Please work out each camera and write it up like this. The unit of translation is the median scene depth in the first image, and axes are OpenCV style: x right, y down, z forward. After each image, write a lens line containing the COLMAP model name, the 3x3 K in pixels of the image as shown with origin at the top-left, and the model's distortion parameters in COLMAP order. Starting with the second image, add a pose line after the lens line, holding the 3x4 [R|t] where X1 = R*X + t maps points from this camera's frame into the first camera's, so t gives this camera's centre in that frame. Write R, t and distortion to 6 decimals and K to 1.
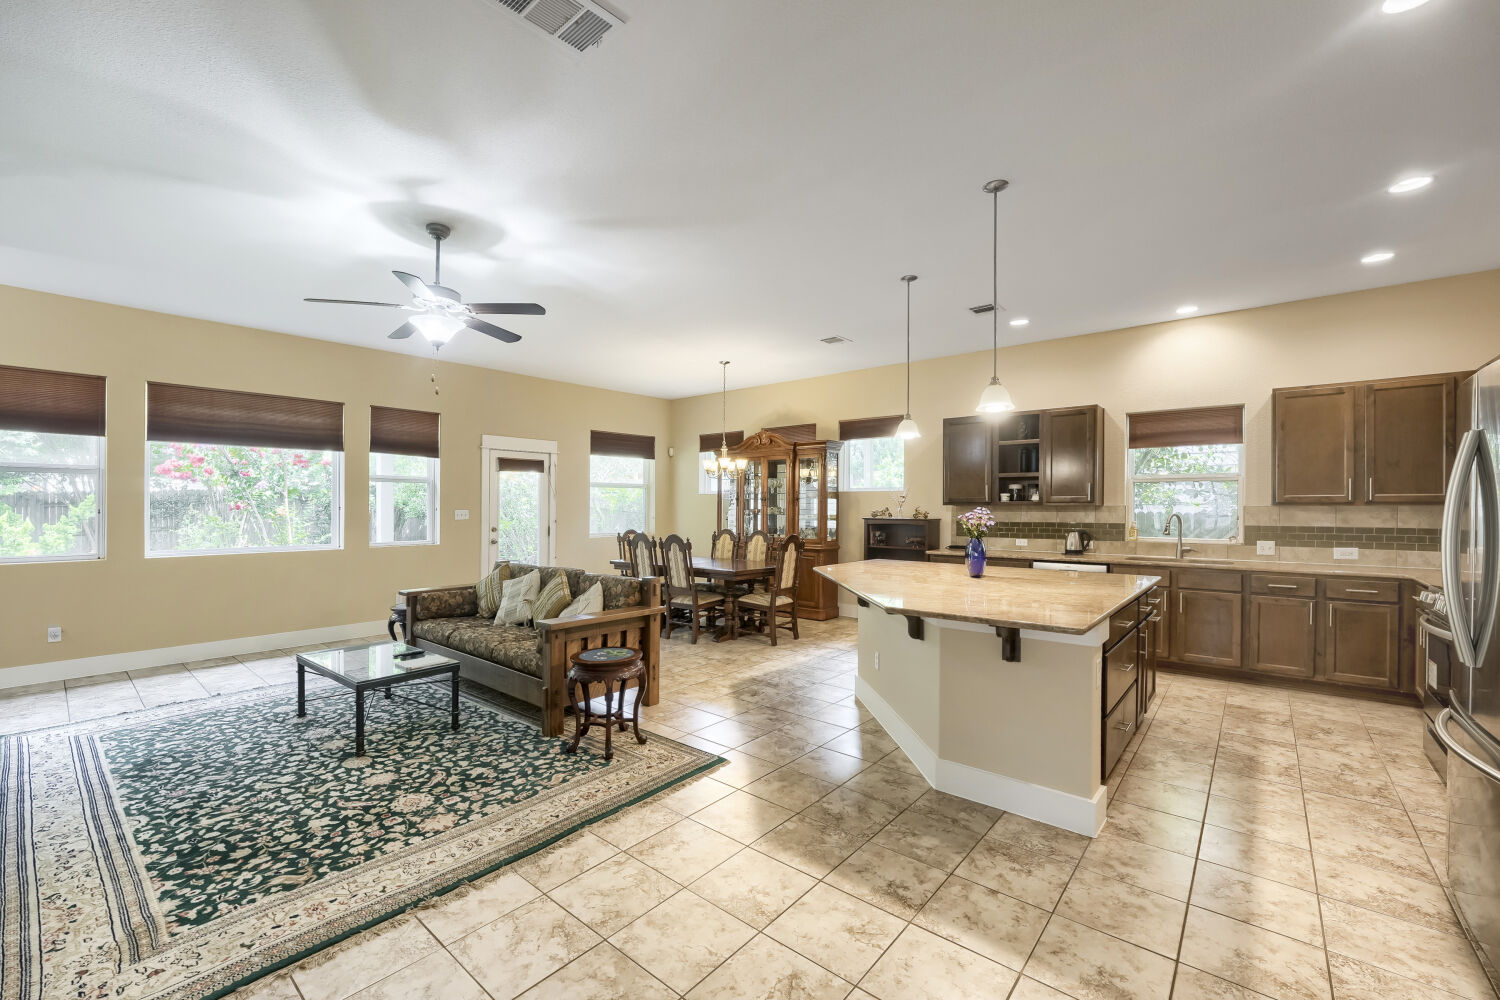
lens RADIAL K [[641.0, 0, 747.1], [0, 641.0, 495.6], [0, 0, 1]] dist [0.012941, -0.000271]
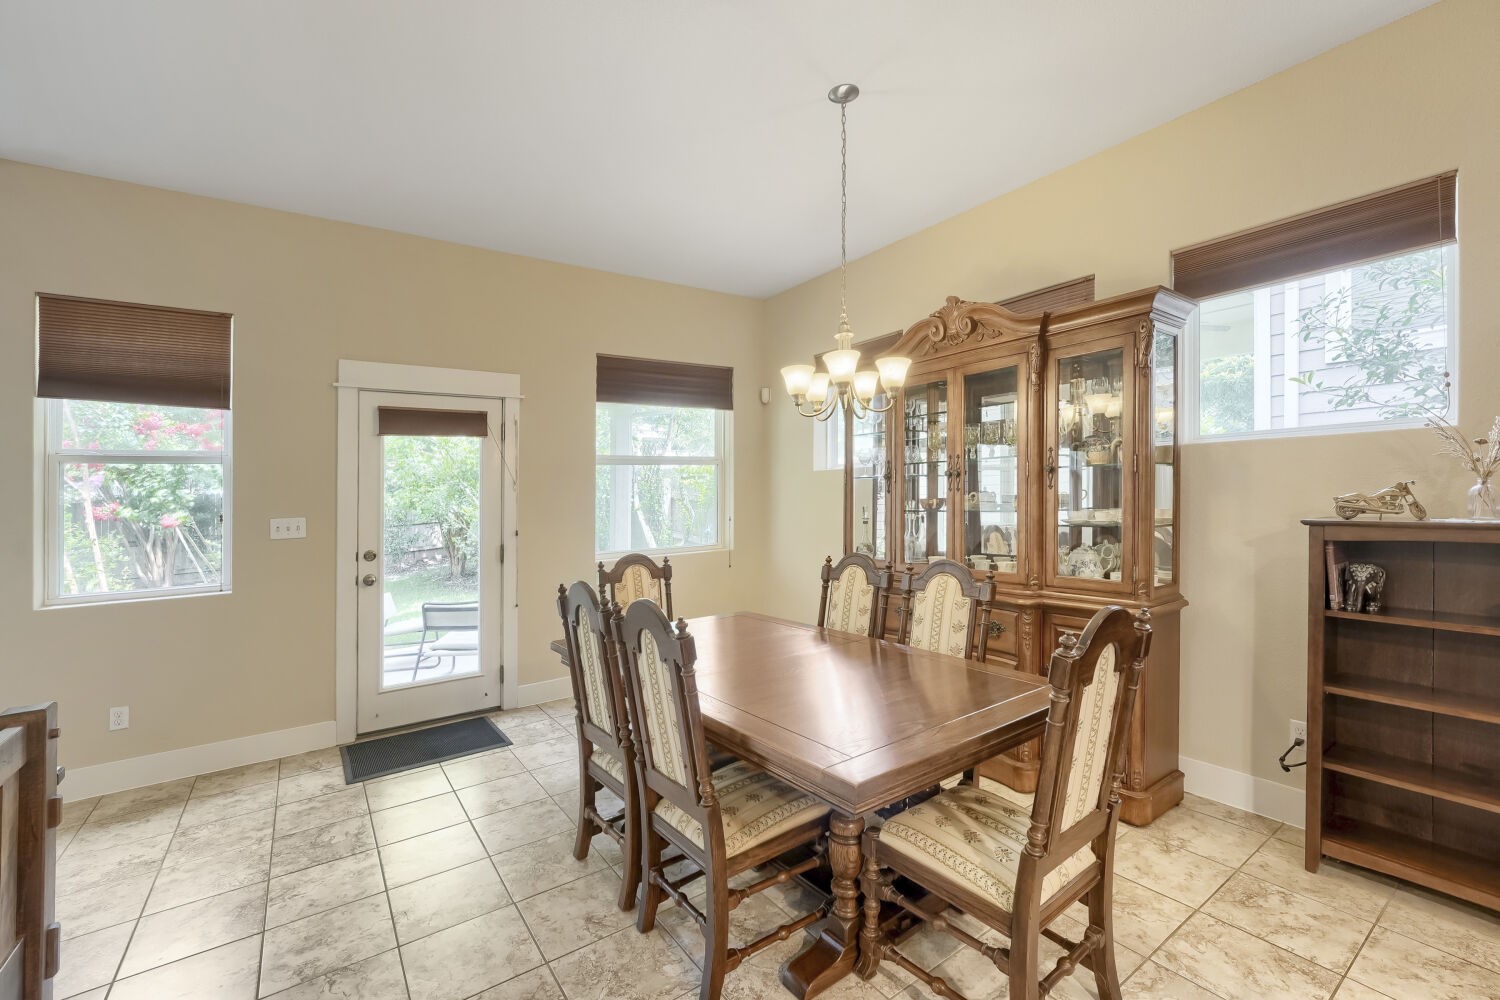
lens RADIAL K [[629.9, 0, 732.0], [0, 629.9, 530.8], [0, 0, 1]] dist [0.014732, -0.000011]
pose [[0.959714, -0.012251, -0.280711, 0.002817], [0.033128, 0.997014, 0.069749, 0.009009], [0.279019, -0.076238, 0.957255, 0.577354]]
